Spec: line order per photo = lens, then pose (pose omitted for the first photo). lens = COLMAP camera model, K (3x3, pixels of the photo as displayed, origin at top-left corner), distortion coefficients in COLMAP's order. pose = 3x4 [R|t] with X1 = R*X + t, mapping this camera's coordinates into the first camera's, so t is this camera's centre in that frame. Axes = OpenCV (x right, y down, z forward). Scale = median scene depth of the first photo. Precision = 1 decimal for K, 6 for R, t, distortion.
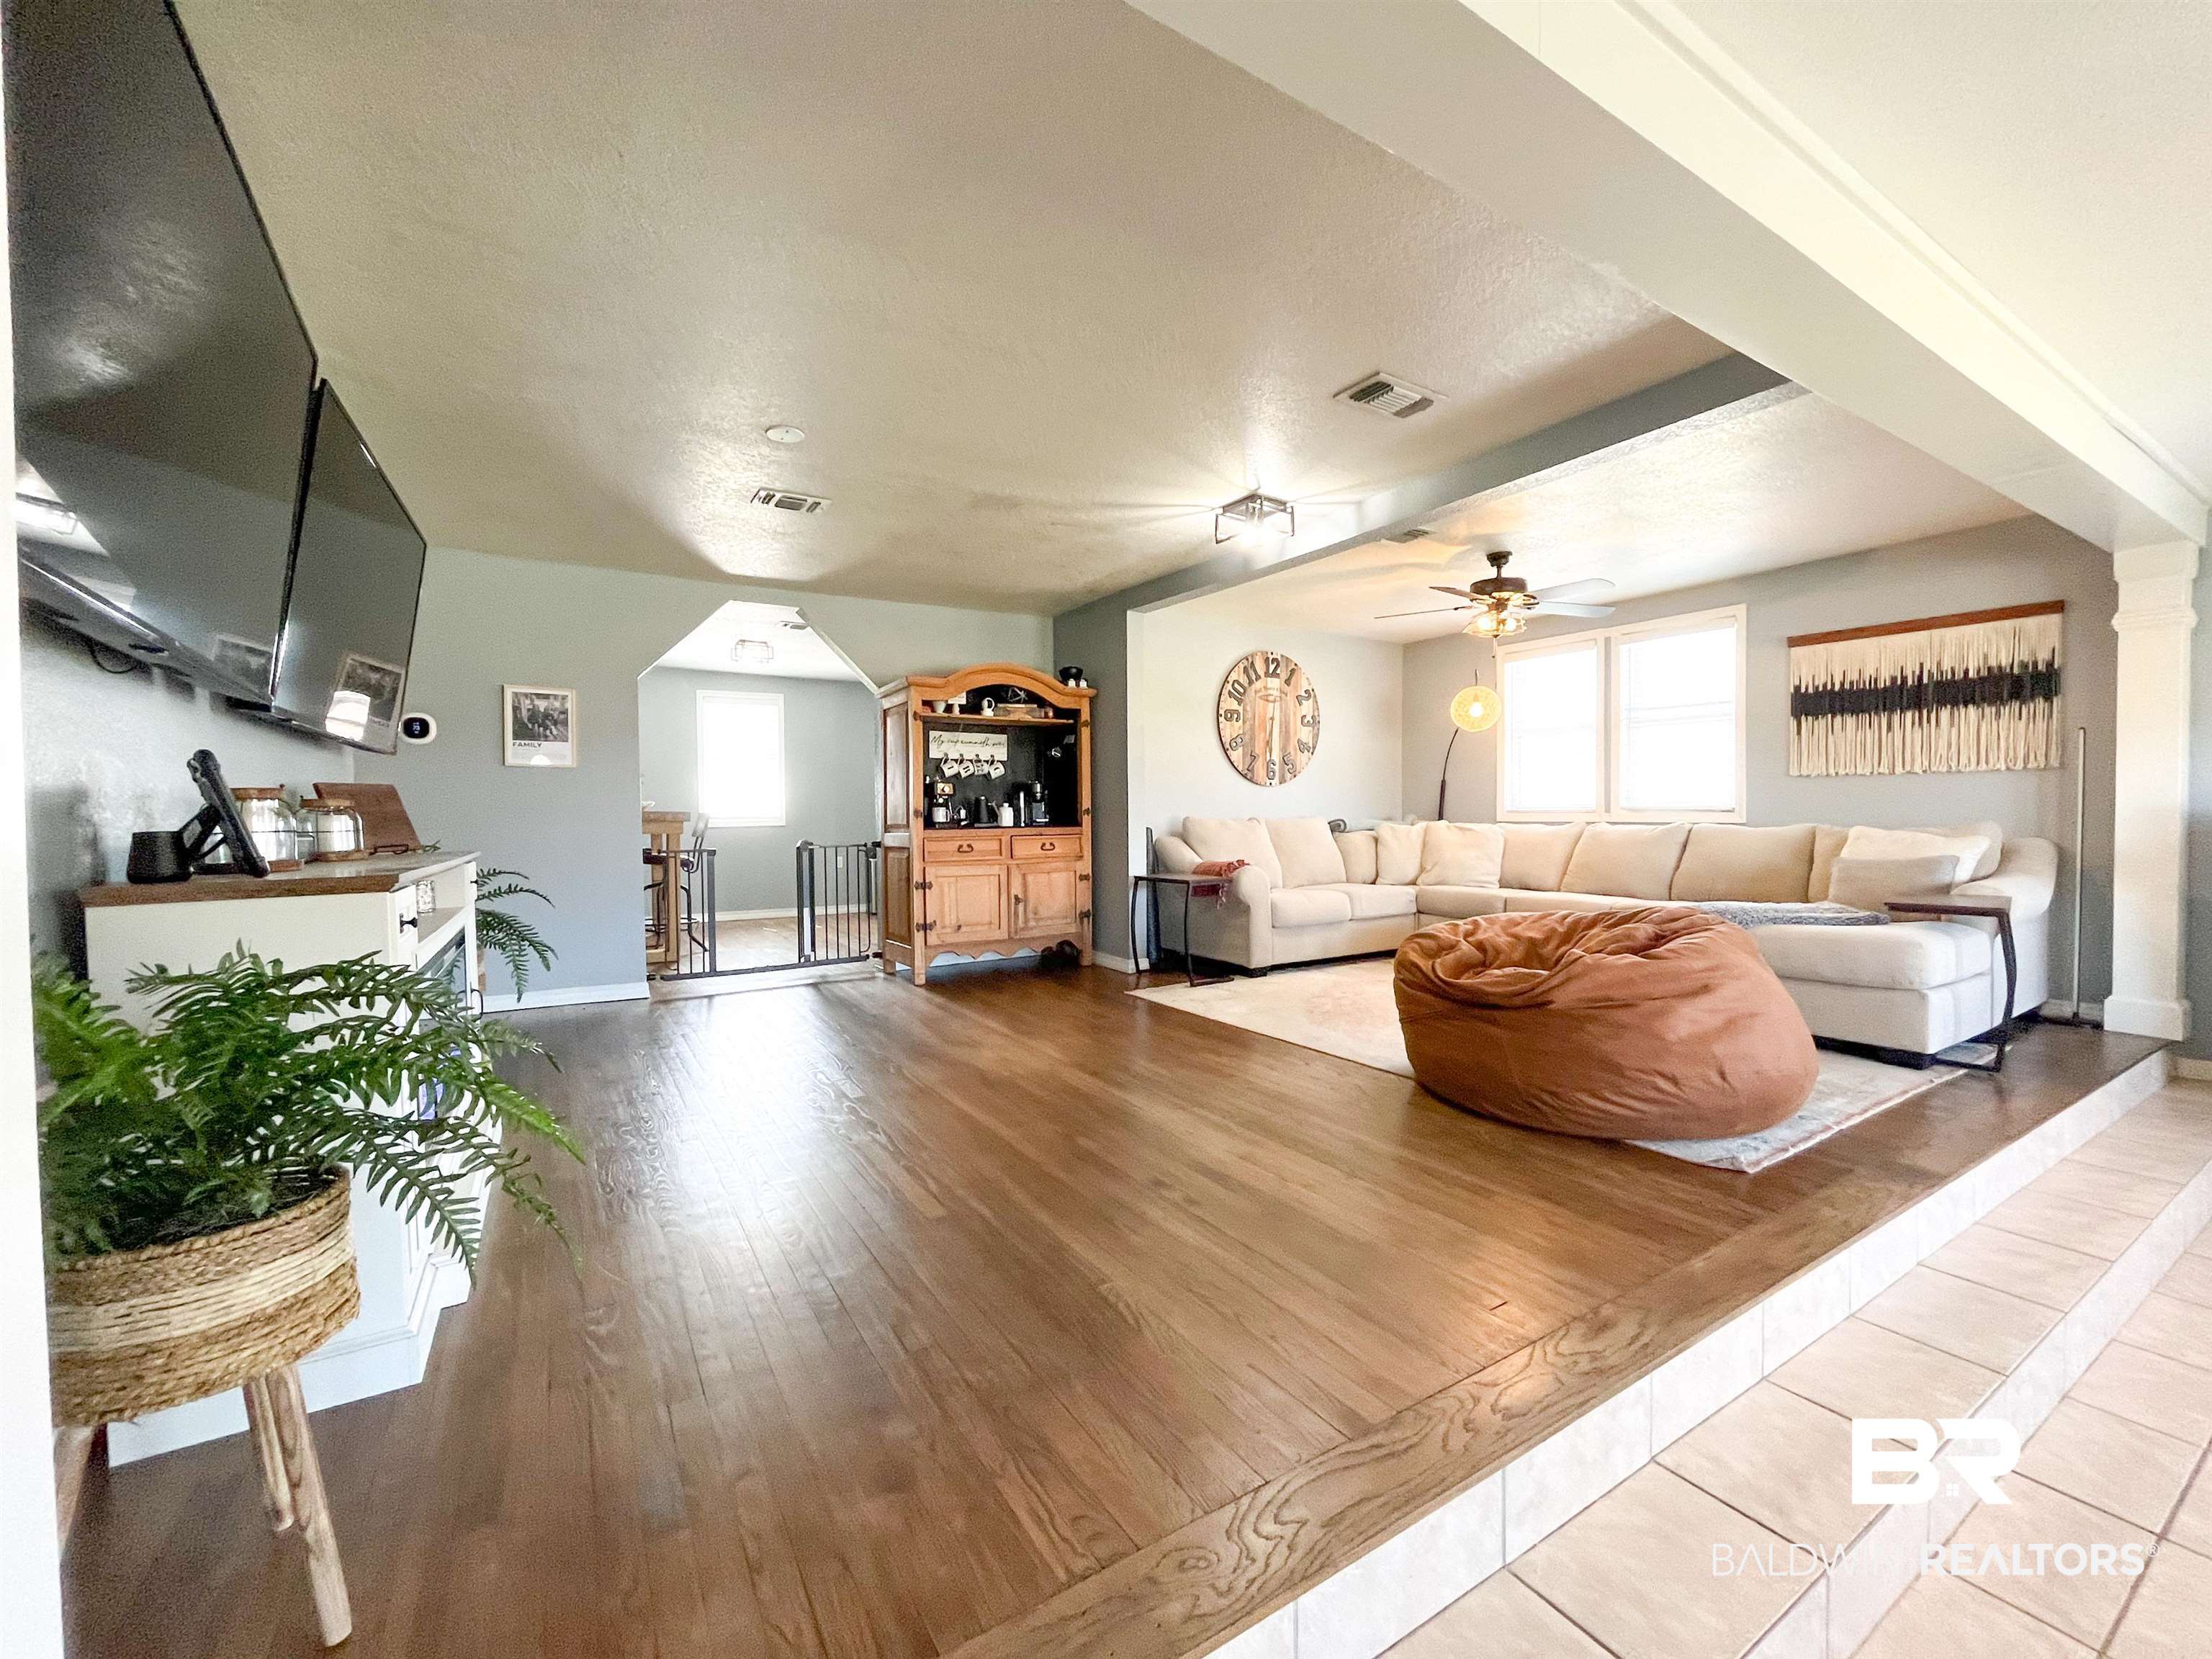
lens RADIAL K [[896.8, 0, 1101.0], [0, 896.8, 838.1], [0, 0, 1]] dist [-0.002671, -0.000405]
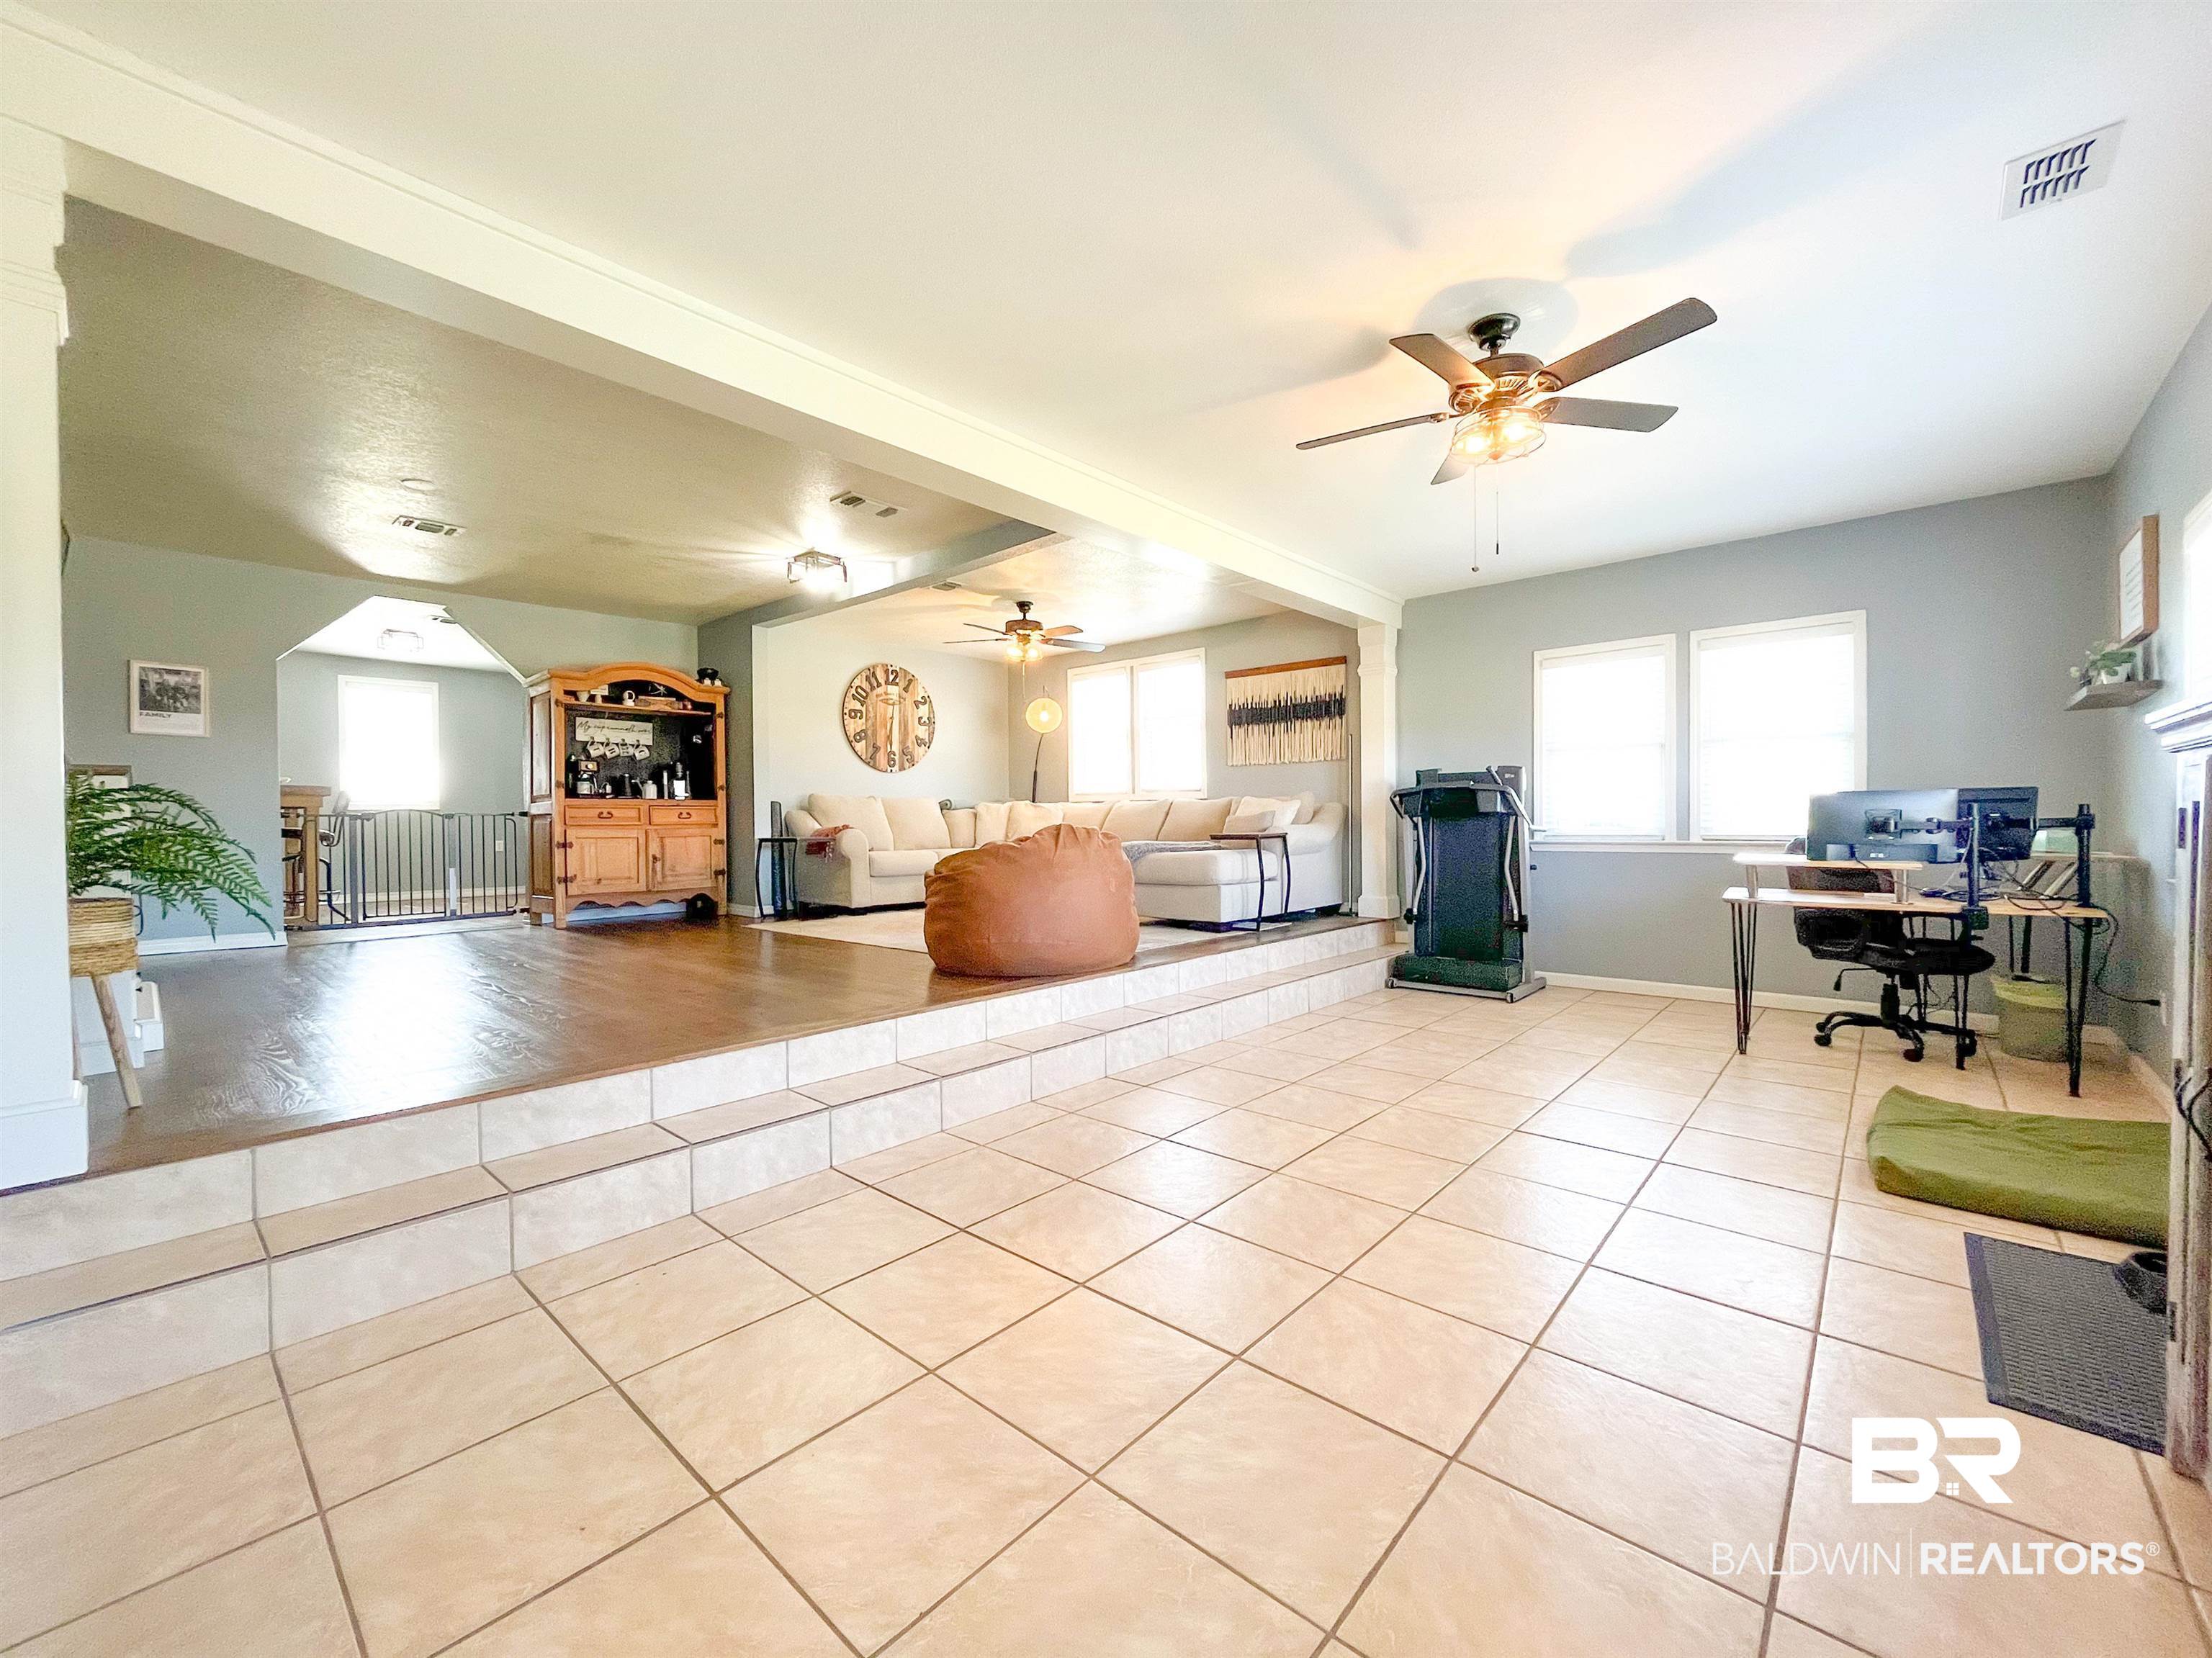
lens RADIAL K [[896.8, 0, 1103.0], [0, 896.8, 833.0], [0, 0, 1]] dist [-0.002671, -0.000405]
pose [[0.959335, -0.003415, 0.282248, 0.144519], [0.008899, 0.999796, -0.018152, 0.061549], [-0.282129, 0.019925, 0.959170, -0.327175]]
